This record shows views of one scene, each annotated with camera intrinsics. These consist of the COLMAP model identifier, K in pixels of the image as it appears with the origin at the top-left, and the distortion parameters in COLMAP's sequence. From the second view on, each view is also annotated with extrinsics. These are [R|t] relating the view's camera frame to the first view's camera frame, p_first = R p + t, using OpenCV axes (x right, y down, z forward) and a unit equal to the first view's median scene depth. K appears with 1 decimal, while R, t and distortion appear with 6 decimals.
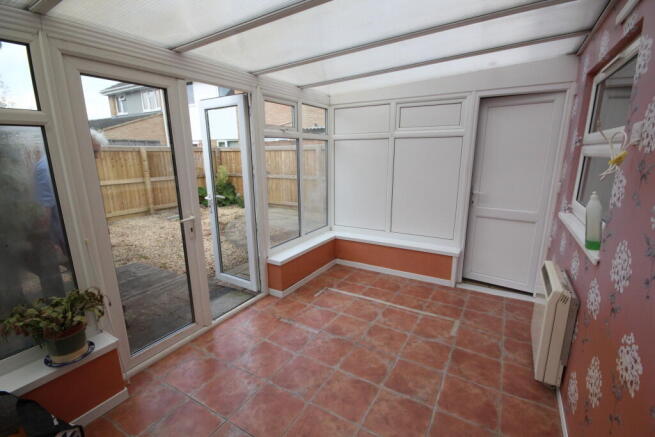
lens RADIAL K [[302.4, 0, 332.0], [0, 302.4, 225.0], [0, 0, 1]] dist [-0.001098, -0.008012]
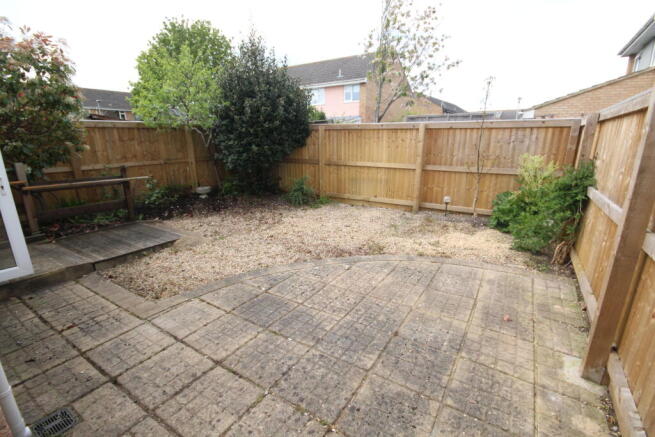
lens RADIAL K [[302.4, 0, 332.0], [0, 302.4, 225.0], [0, 0, 1]] dist [-0.001098, -0.008012]
pose [[-0.044830, 0.270598, -0.961648, 0.169905], [-0.234896, 0.932772, 0.273423, -0.179096], [0.970986, 0.238145, 0.021746, 0.856486]]
